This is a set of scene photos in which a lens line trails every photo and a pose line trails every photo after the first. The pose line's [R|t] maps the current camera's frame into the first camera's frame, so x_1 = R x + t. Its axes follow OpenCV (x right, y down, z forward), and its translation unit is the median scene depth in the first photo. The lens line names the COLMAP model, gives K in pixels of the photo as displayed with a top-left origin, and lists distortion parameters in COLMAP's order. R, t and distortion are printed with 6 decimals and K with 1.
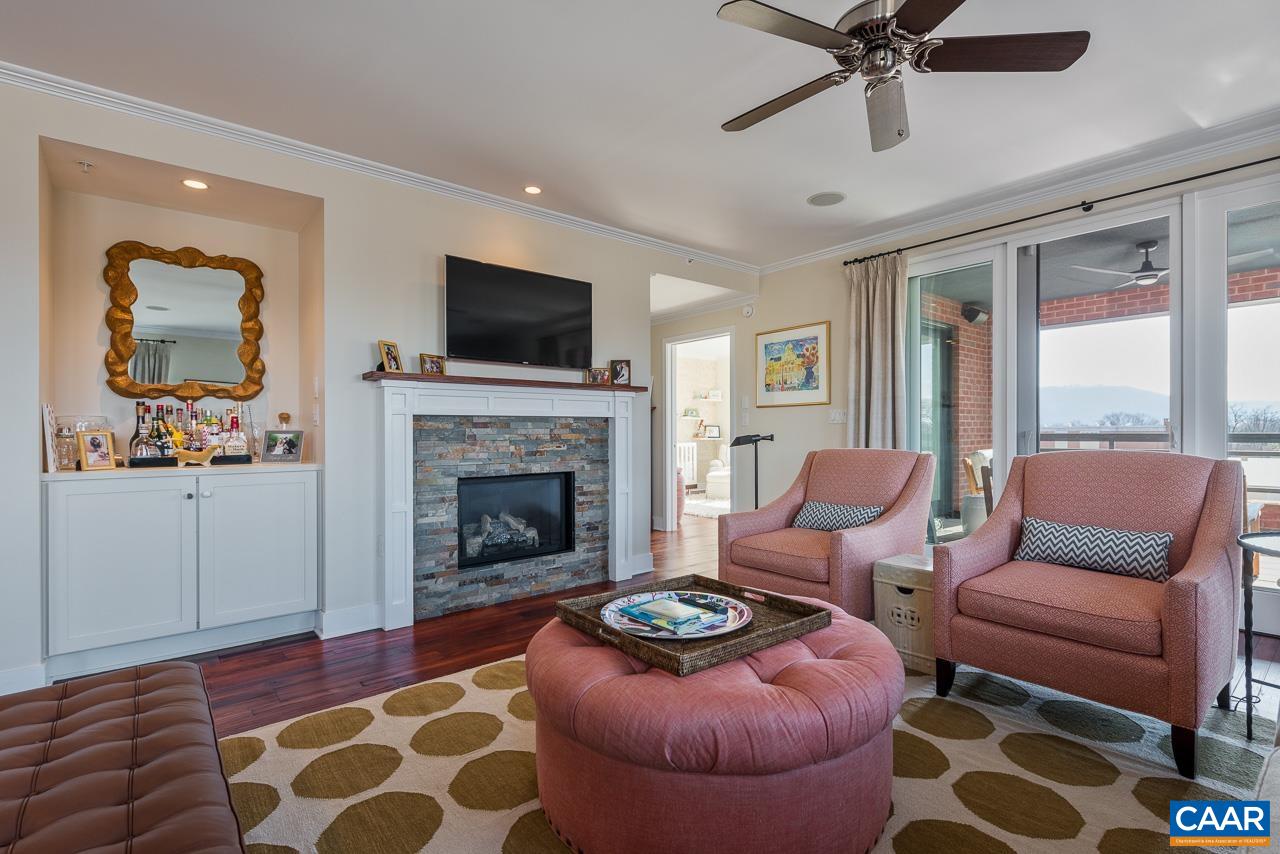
lens RADIAL K [[602.1, 0, 639.2], [0, 602.1, 427.8], [0, 0, 1]] dist [-0.000168, -0.000012]
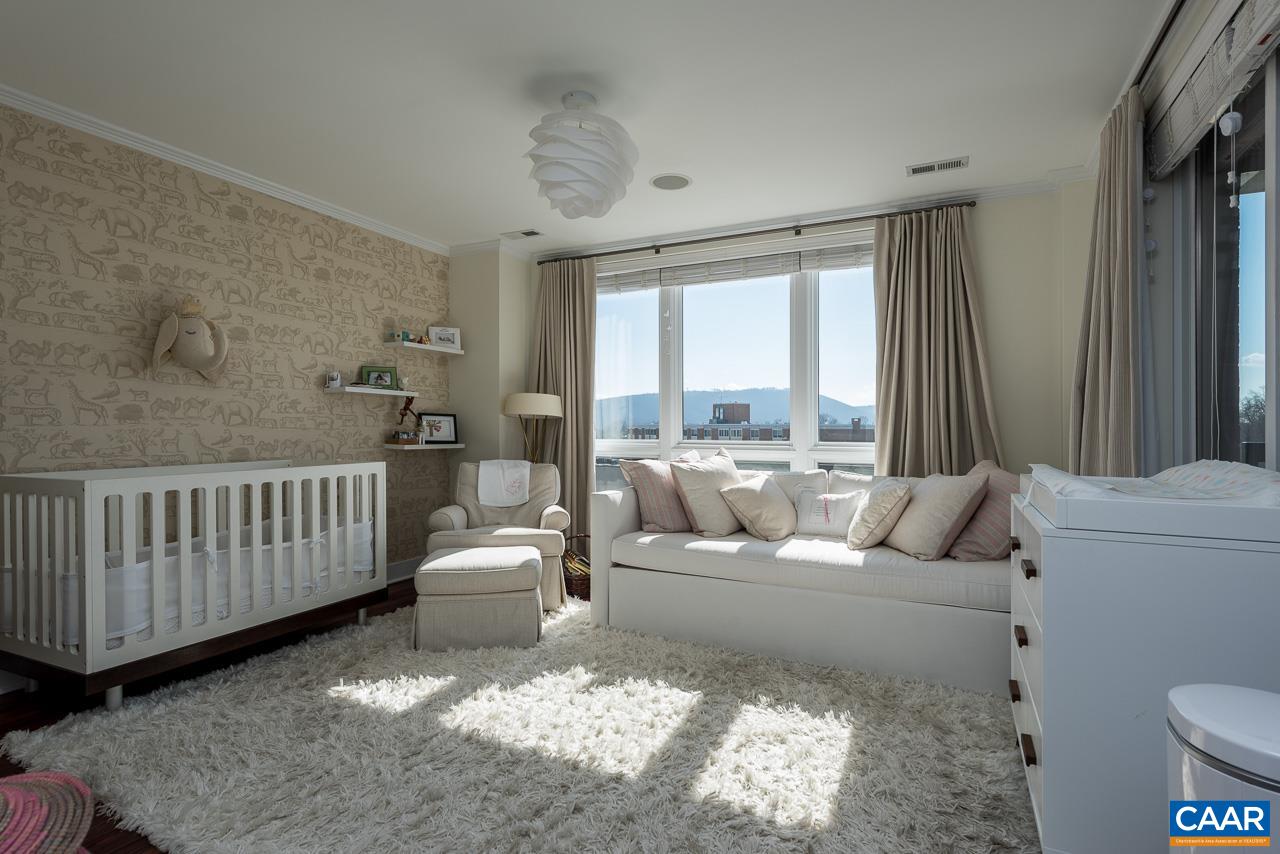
lens RADIAL K [[635.4, 0, 640.8], [0, 635.4, 432.8], [0, 0, 1]] dist [-0.000297, -0.000010]
pose [[0.908265, 0.003623, 0.418379, 0.068051], [-0.002453, 0.999991, -0.003335, 0.010382], [-0.418387, 0.002003, 0.908266, 0.562596]]
